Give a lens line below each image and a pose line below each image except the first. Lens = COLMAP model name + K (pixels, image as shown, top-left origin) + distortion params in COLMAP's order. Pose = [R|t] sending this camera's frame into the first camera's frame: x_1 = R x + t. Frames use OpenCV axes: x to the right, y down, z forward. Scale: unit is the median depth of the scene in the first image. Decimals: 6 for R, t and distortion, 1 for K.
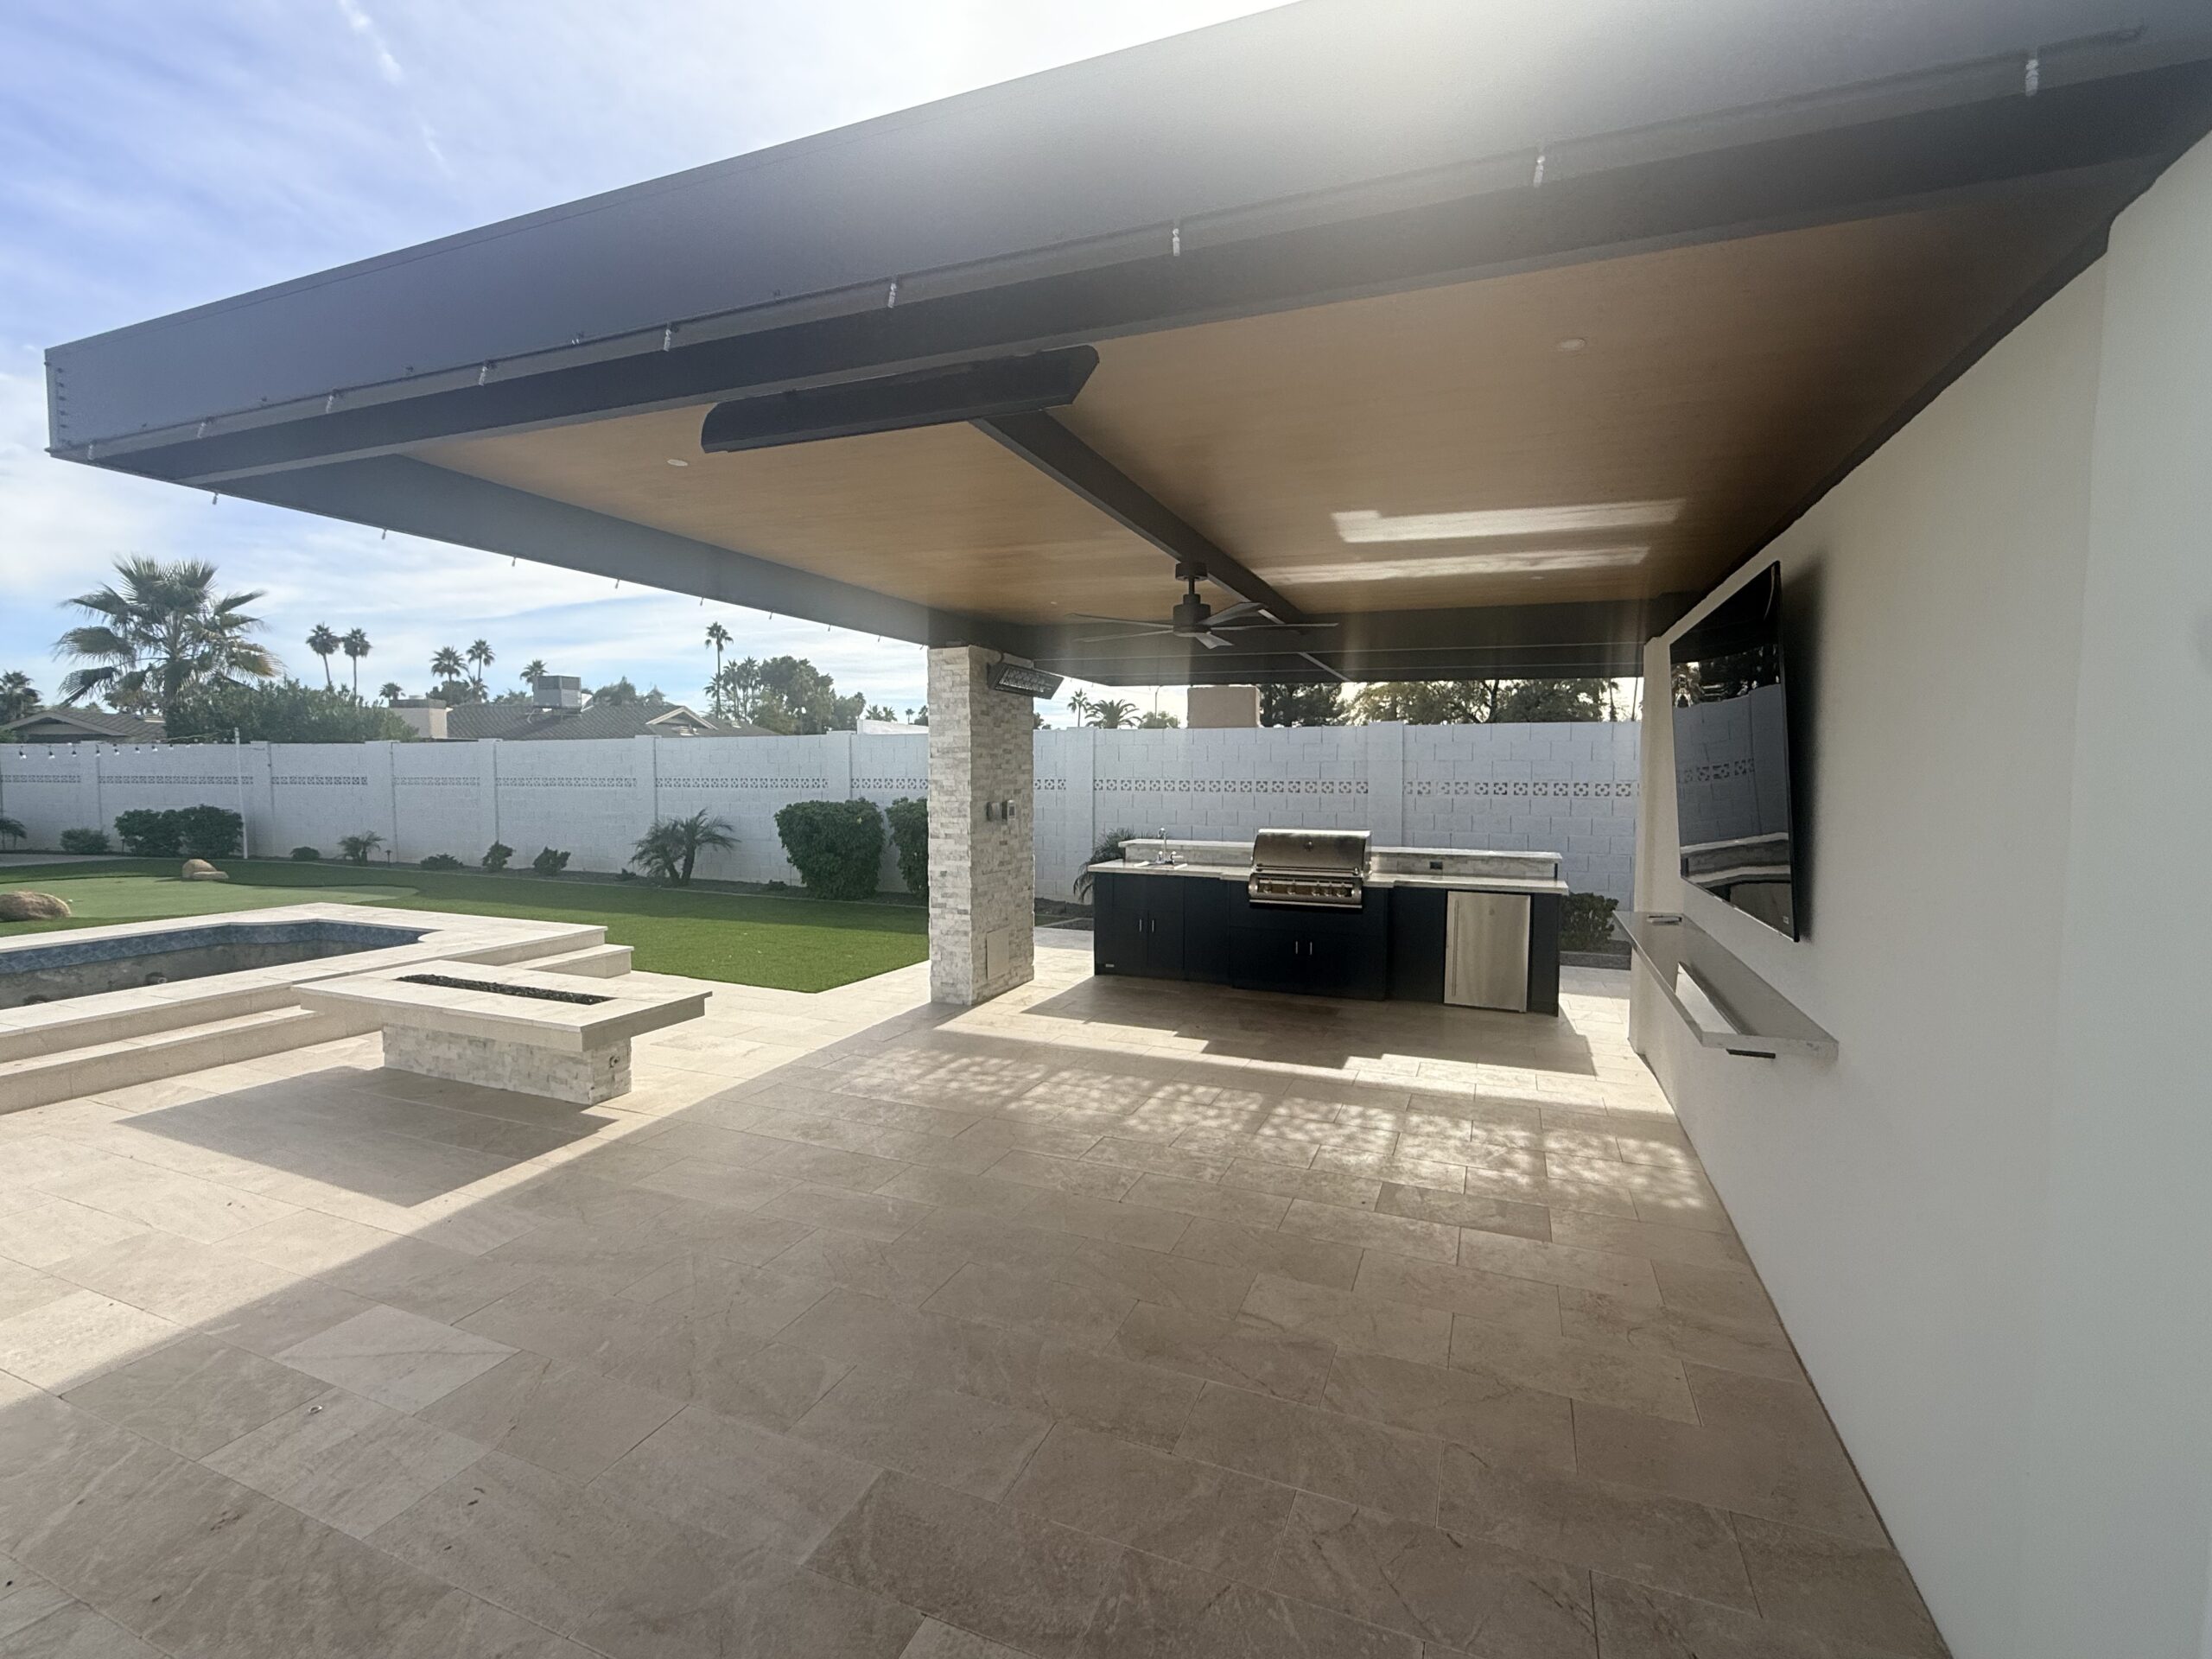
lens RADIAL K [[979.6, 0, 1106.0], [0, 979.6, 829.5], [0, 0, 1]] dist [0.001860, 0.000559]
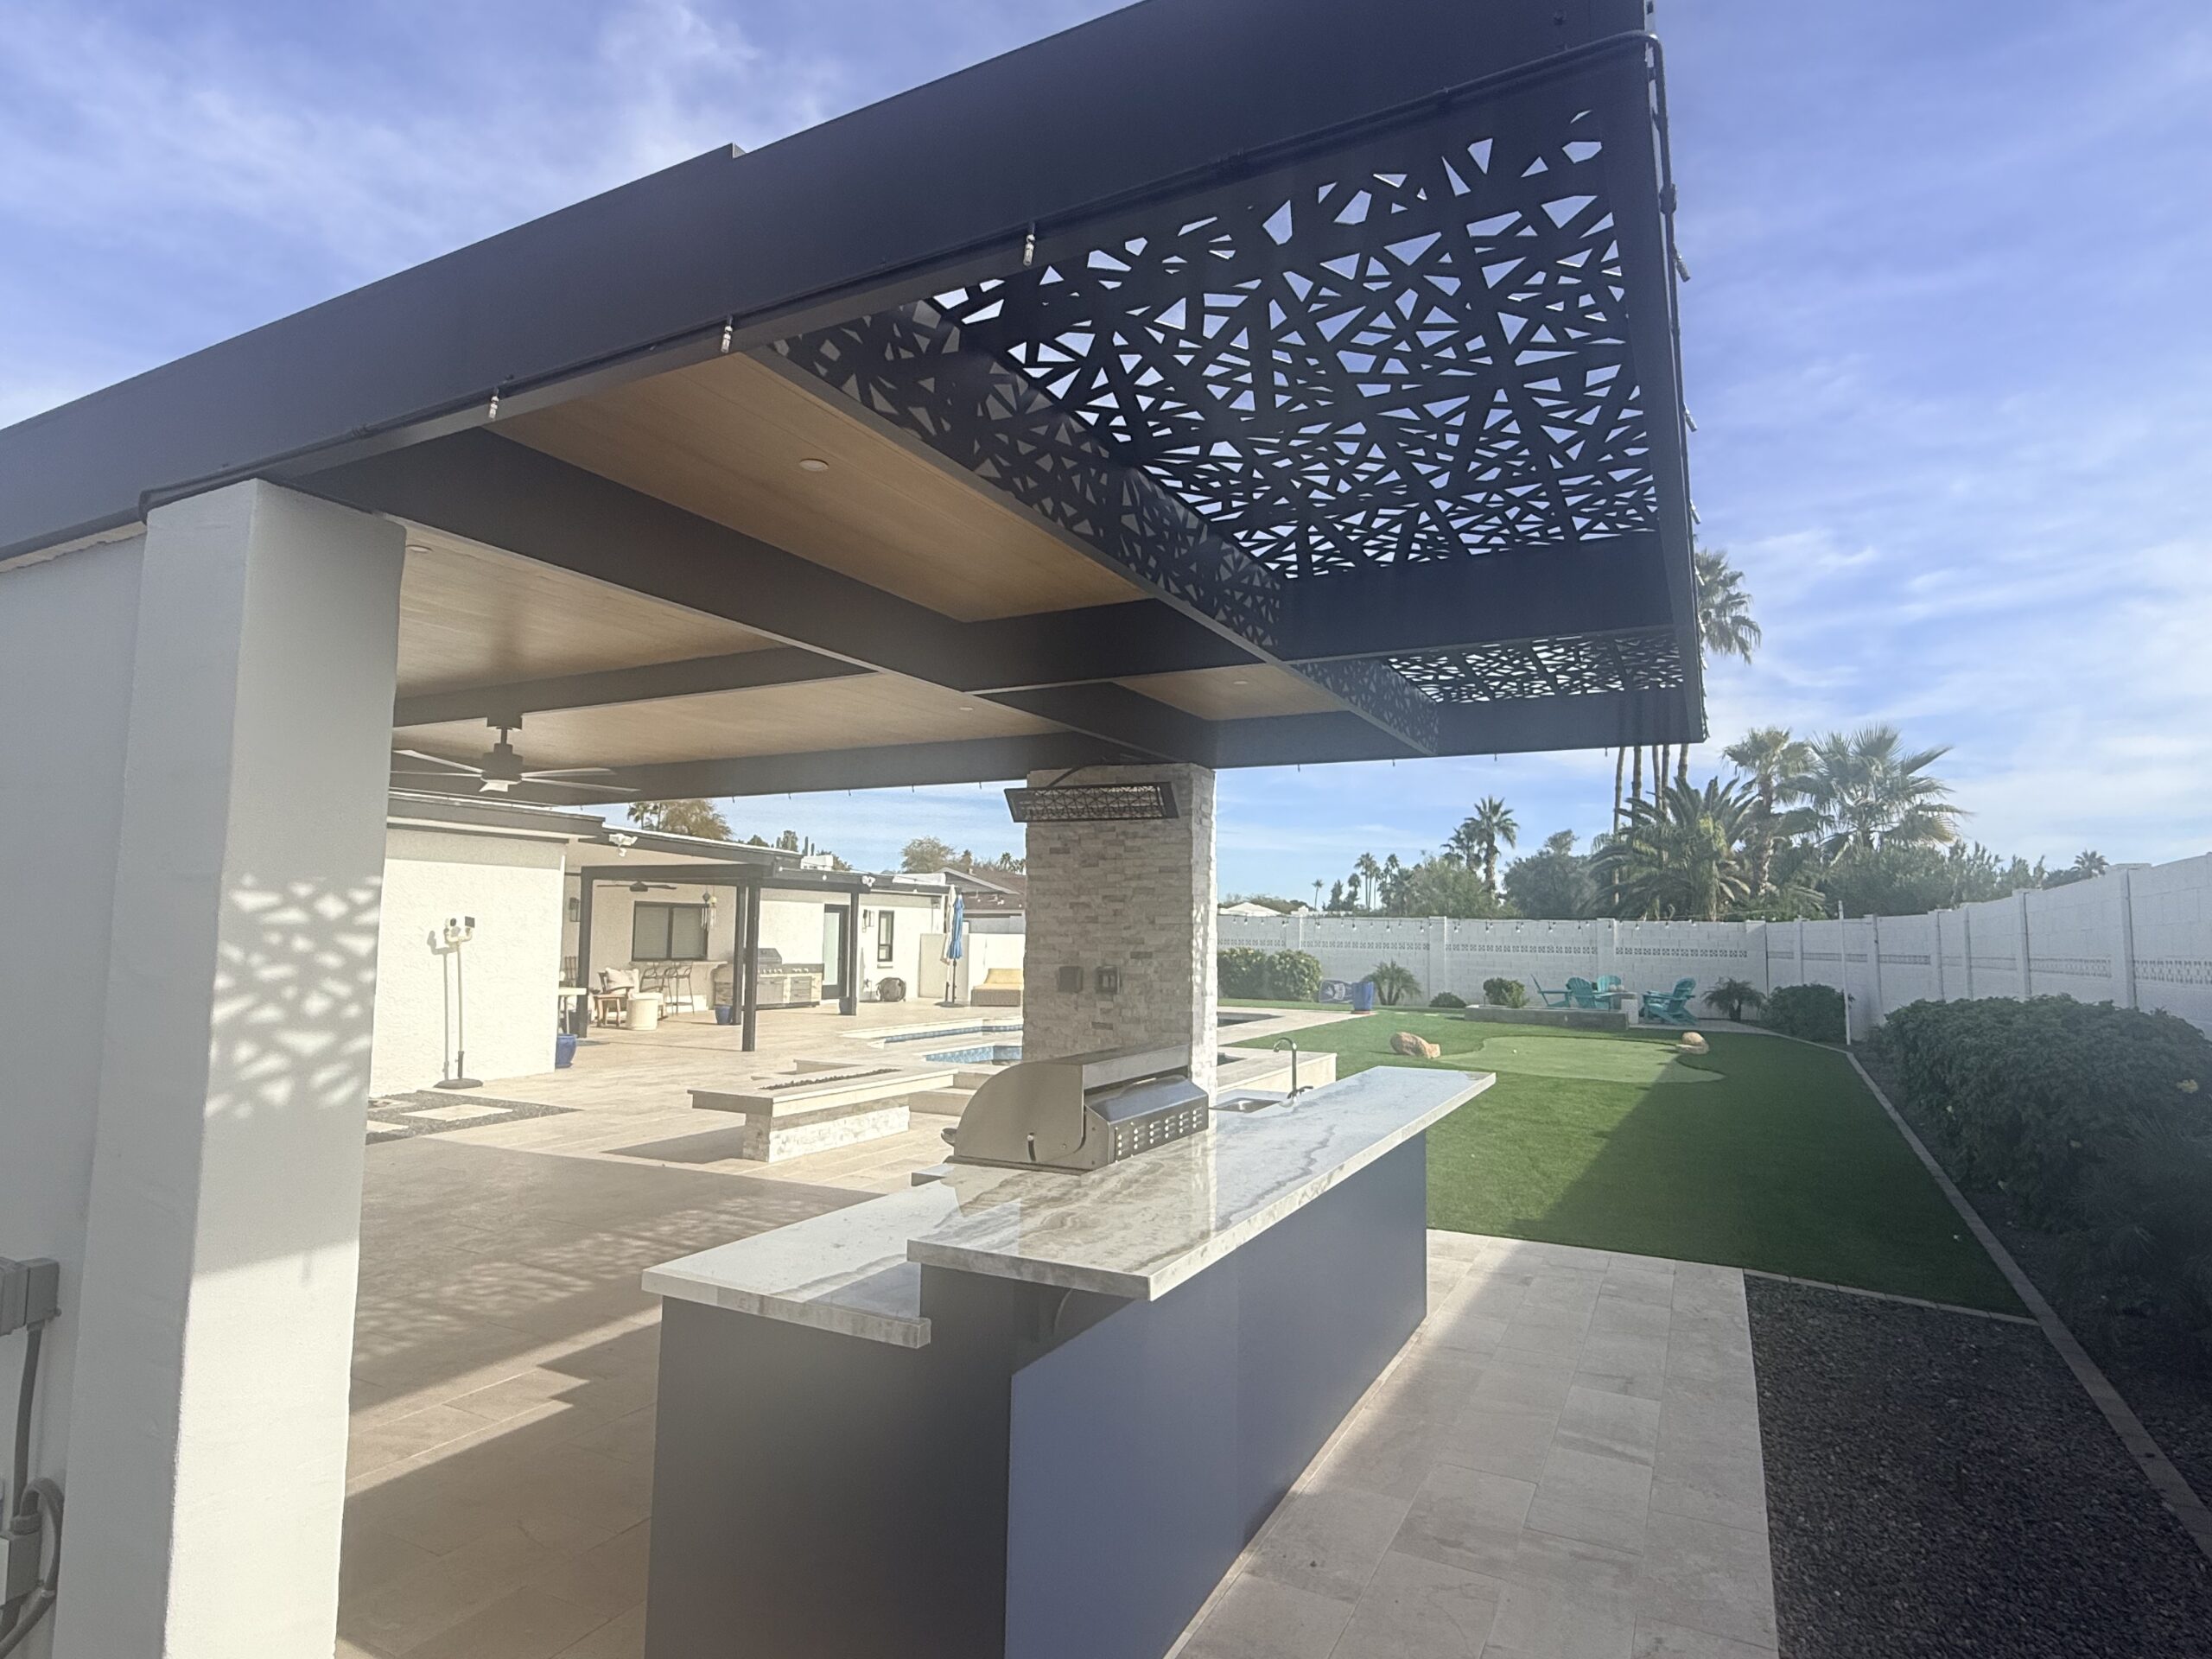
lens RADIAL K [[1195.0, 0, 1106.0], [0, 1195.0, 829.5], [0, 0, 1]] dist [0.003062, 0.001030]
pose [[-0.086720, -0.095538, -0.991641, 1.089475], [-0.074273, 0.993241, -0.089197, -0.072245], [0.993460, 0.065917, -0.093230, 1.503722]]
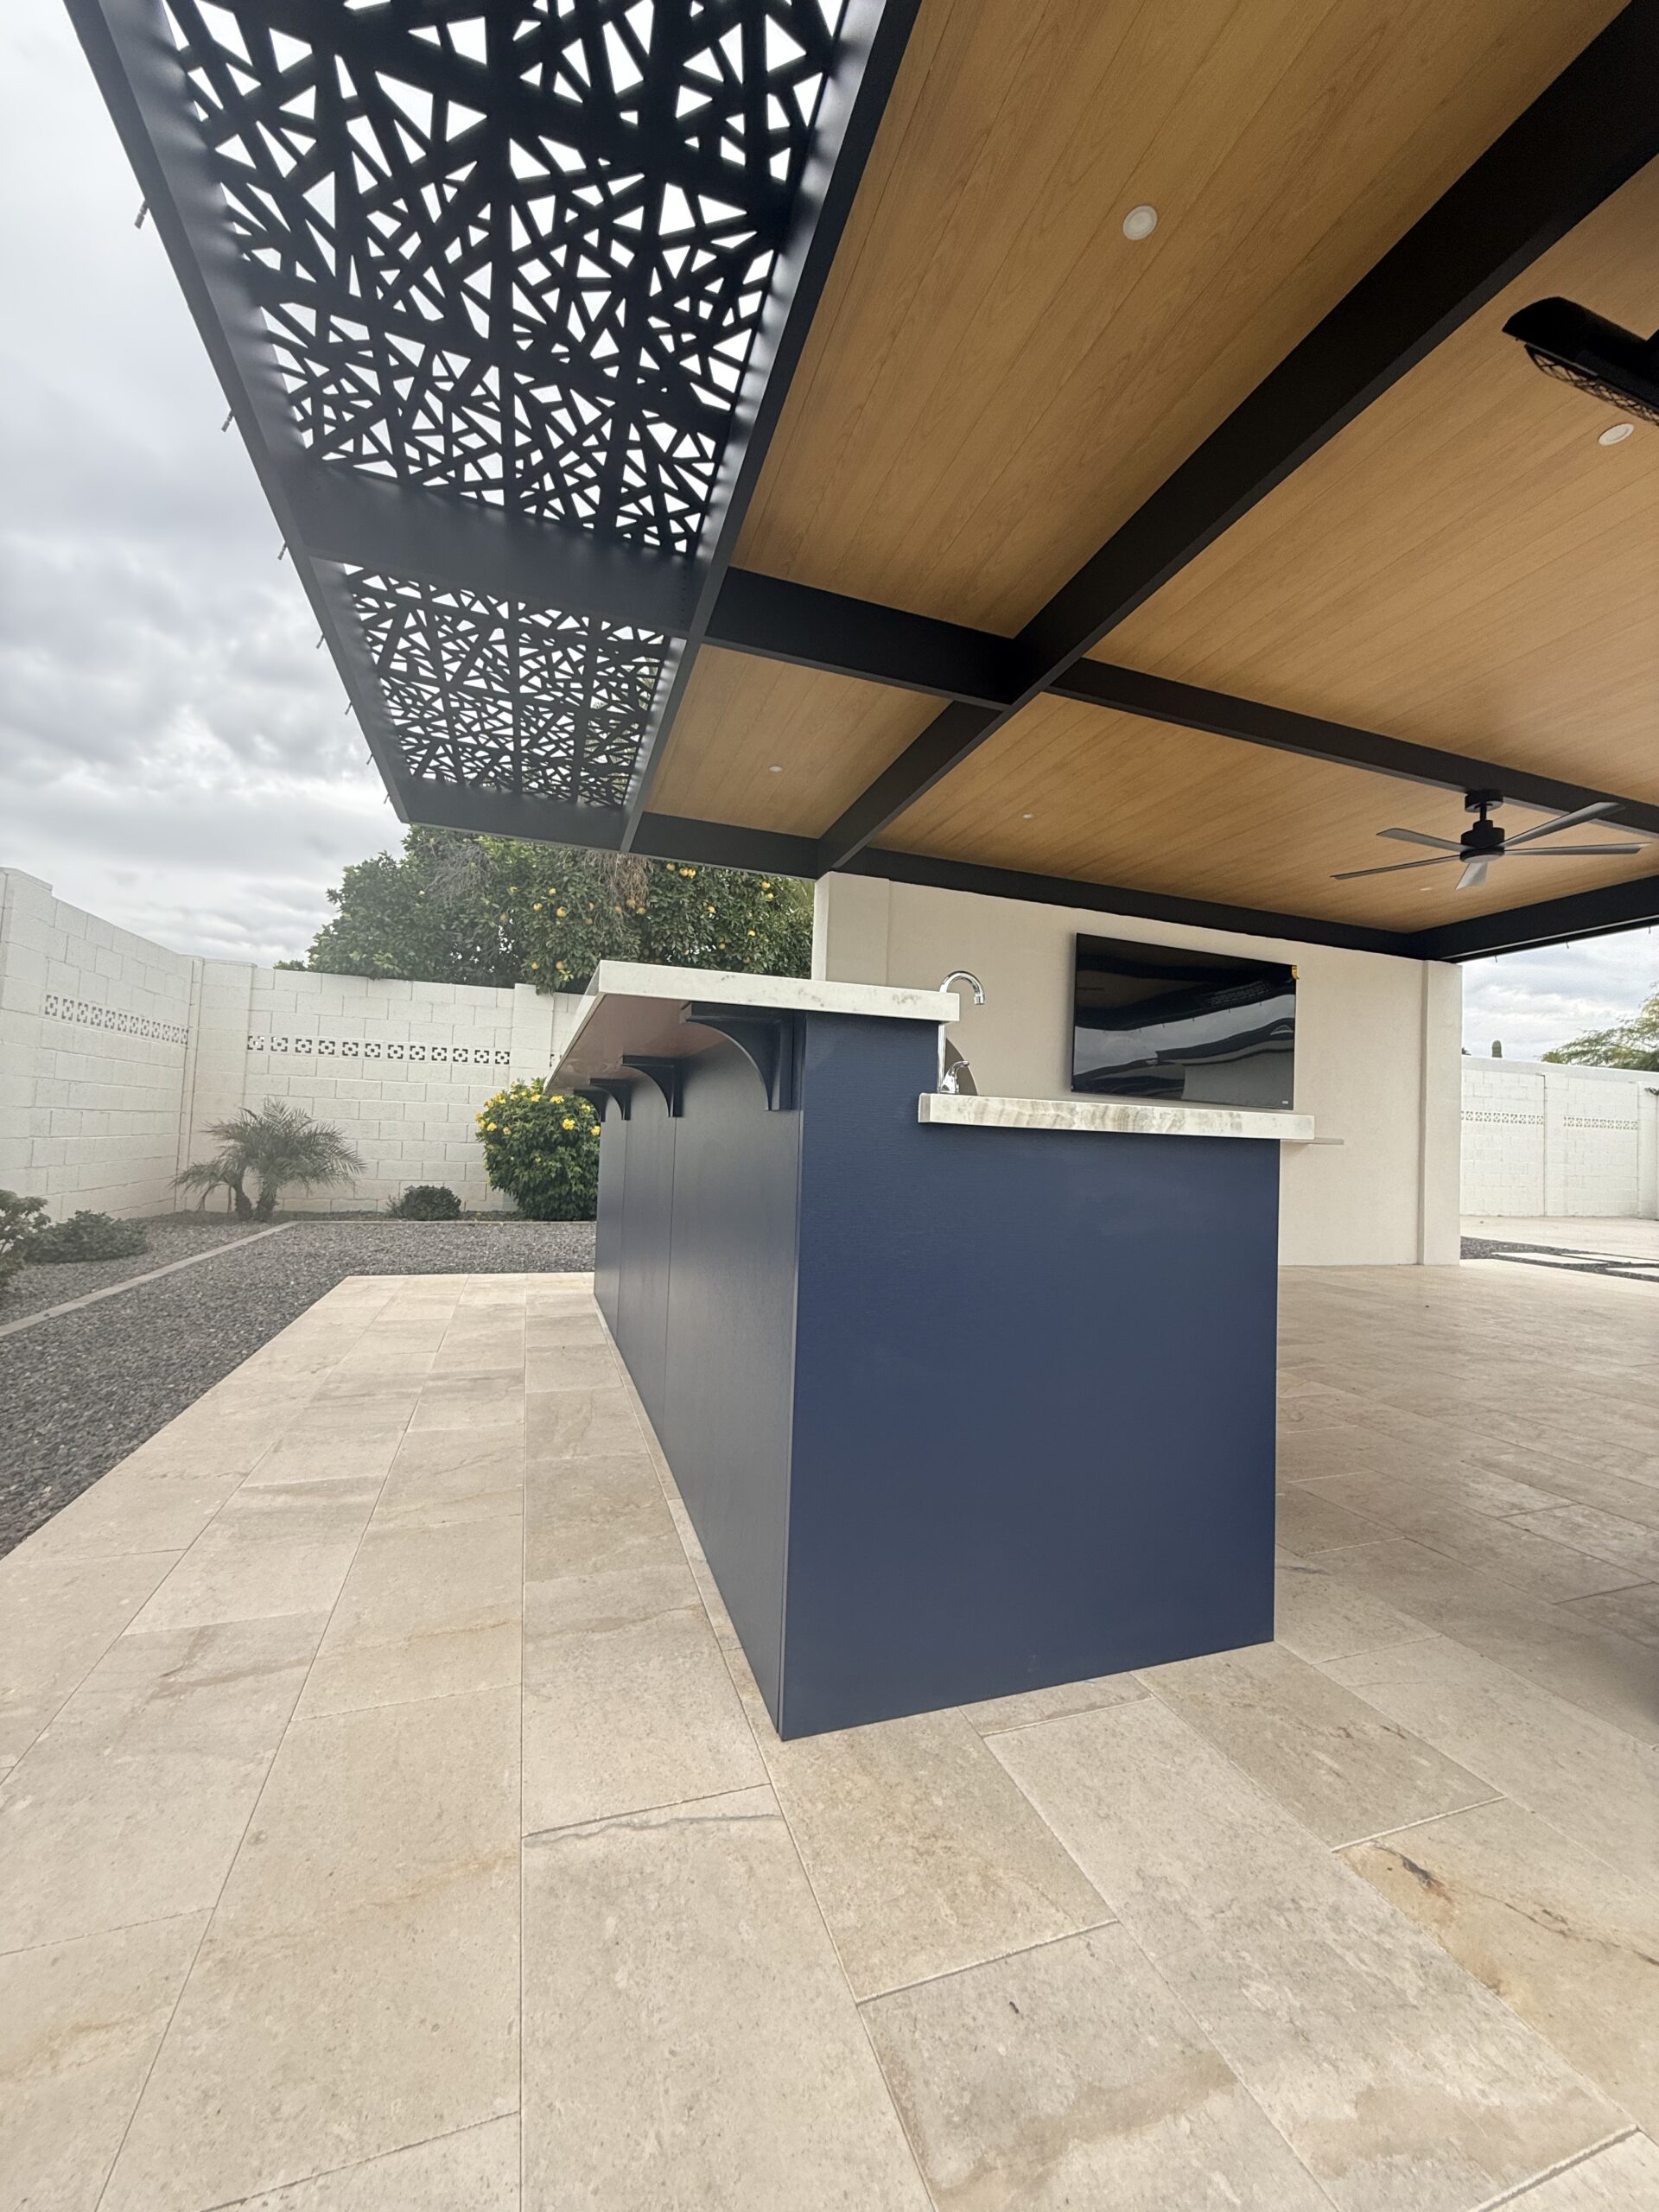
lens RADIAL K [[879.7, 0, 829.5], [0, 879.7, 1106.0], [0, 0, 1]] dist [0.001228, 0.000428]
pose [[-0.654939, -0.005205, 0.755664, -0.142540], [-0.001852, 0.999984, 0.005283, 0.052619], [-0.755679, 0.002060, -0.654938, 1.844729]]
